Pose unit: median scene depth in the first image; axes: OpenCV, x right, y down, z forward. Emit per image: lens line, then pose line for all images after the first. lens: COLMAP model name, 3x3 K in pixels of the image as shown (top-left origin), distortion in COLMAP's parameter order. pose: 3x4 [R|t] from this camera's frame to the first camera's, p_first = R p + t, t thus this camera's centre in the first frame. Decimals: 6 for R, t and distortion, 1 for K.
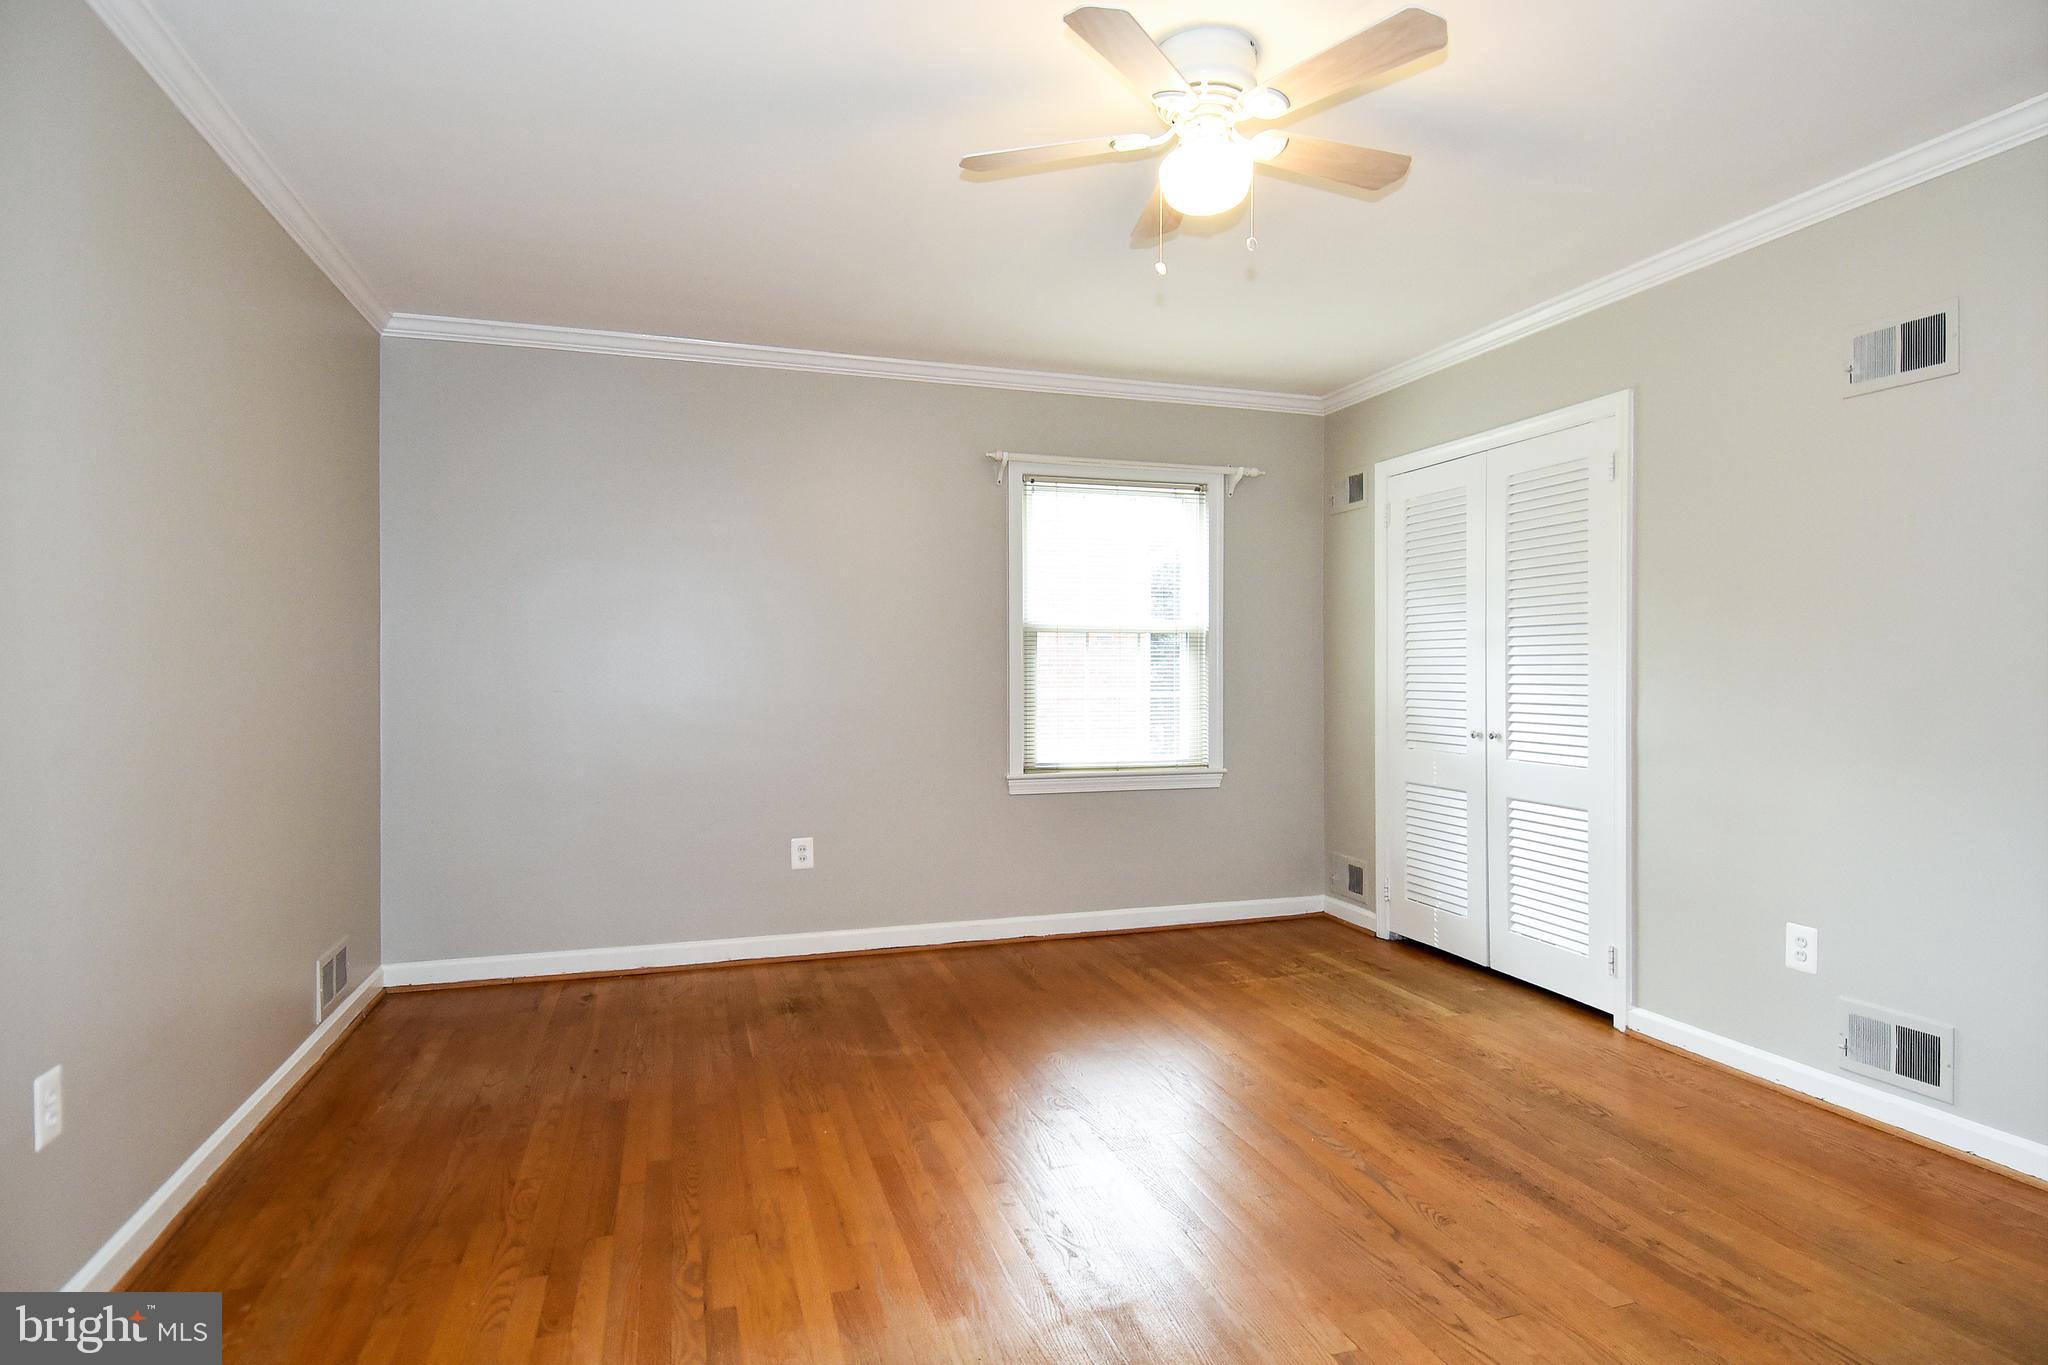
lens RADIAL K [[1072.6, 0, 1067.7], [0, 1072.6, 670.6], [0, 0, 1]] dist [0.048112, -0.050175]
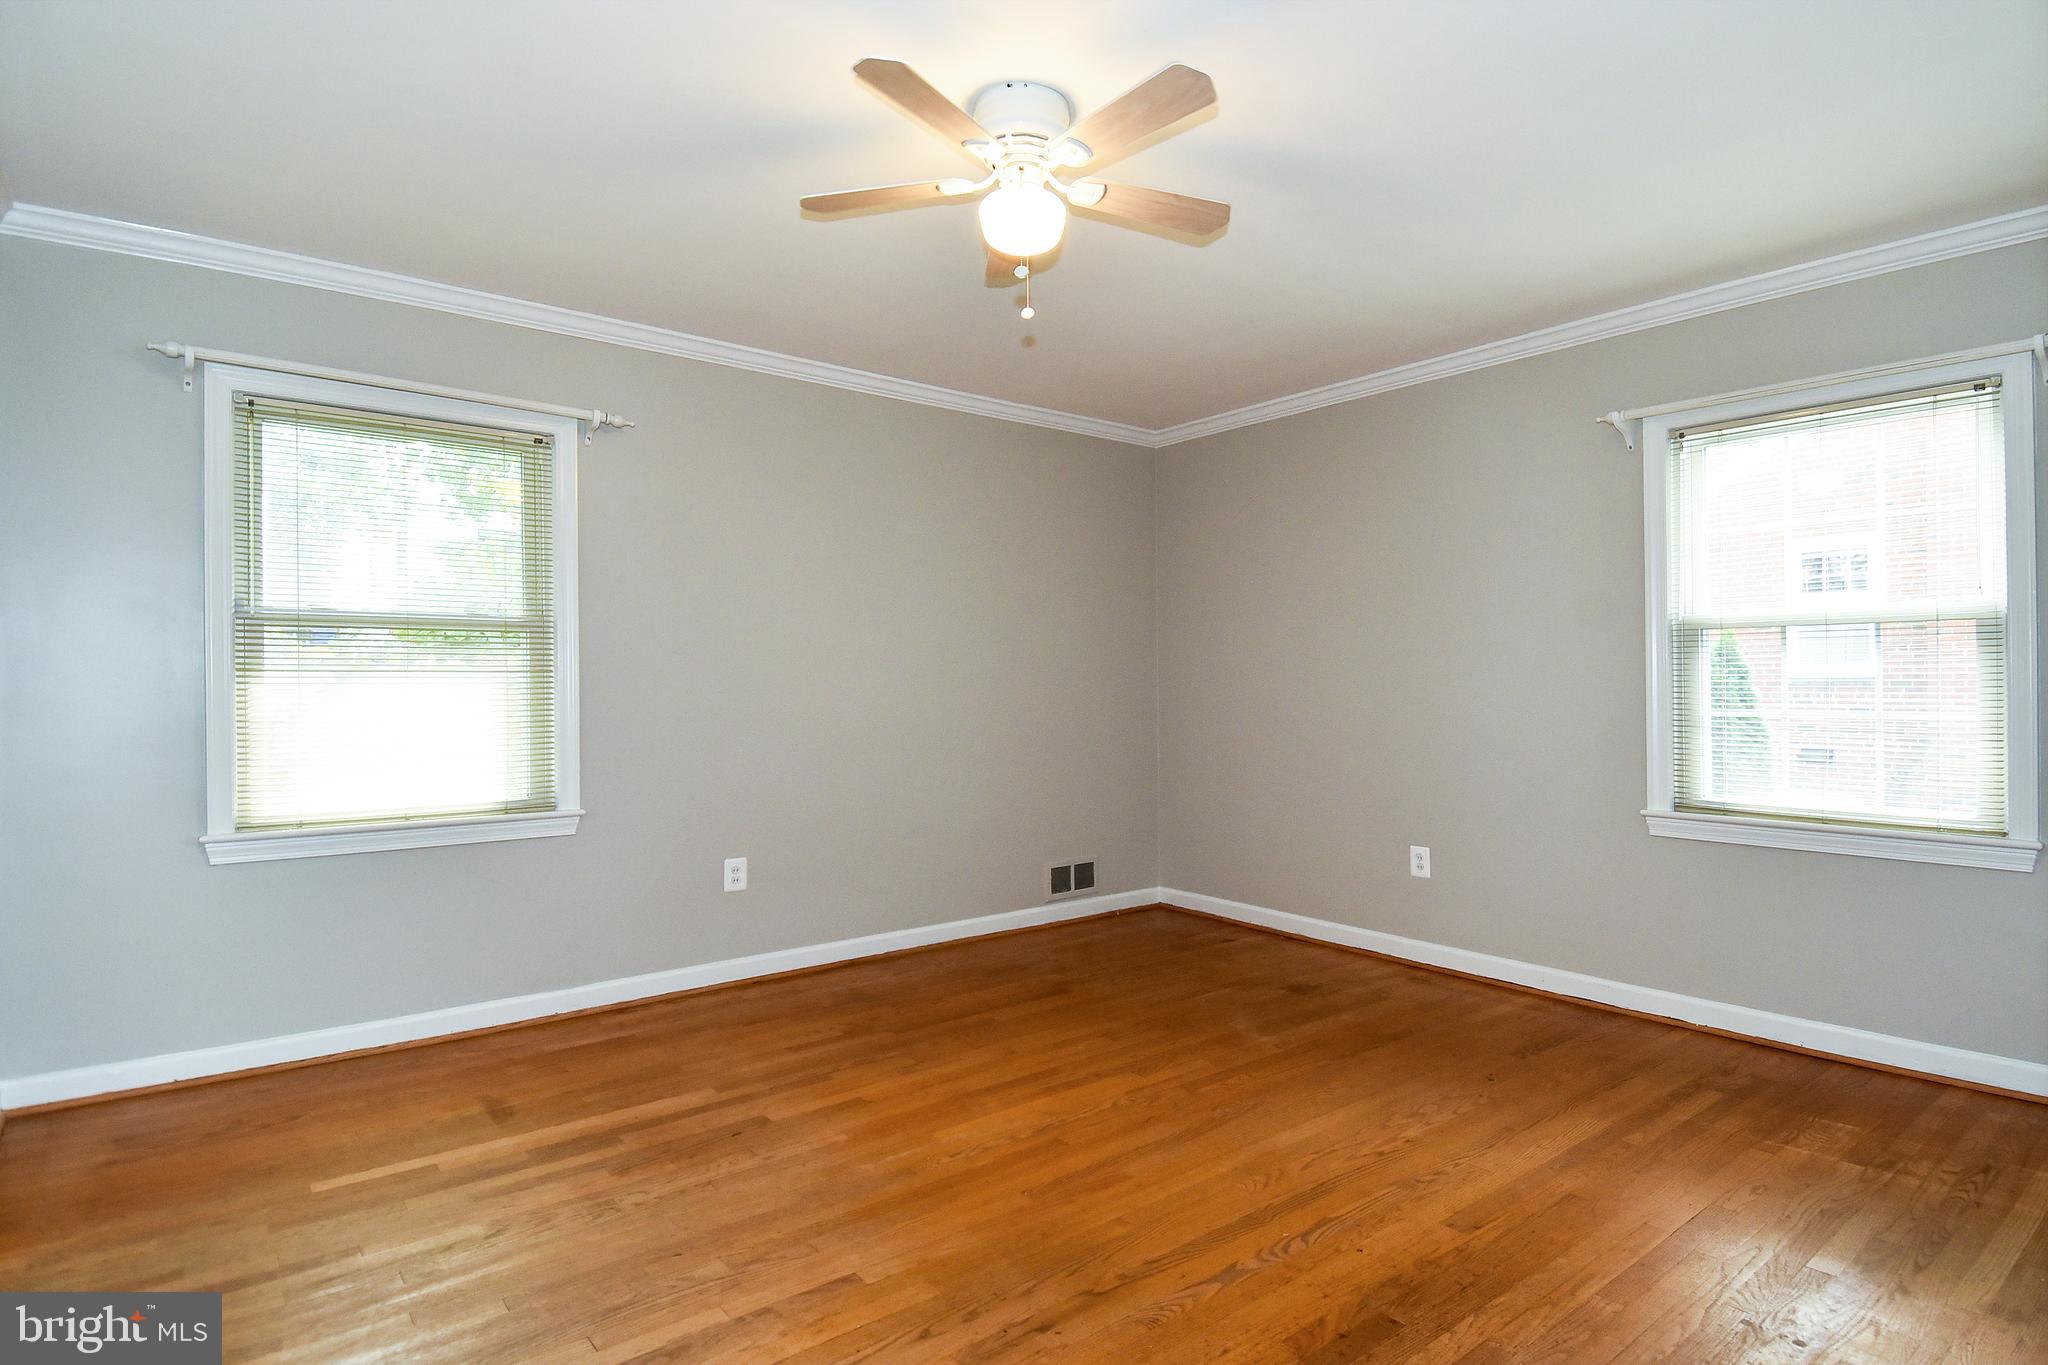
lens RADIAL K [[1111.3, 0, 1116.9], [0, 1111.3, 689.7], [0, 0, 1]] dist [0.036270, -0.057399]
pose [[0.383580, 0.006503, -0.923485, 0.634364], [-0.003934, 0.999978, 0.005407, 0.005790], [0.923499, 0.001559, 0.383597, 0.357840]]
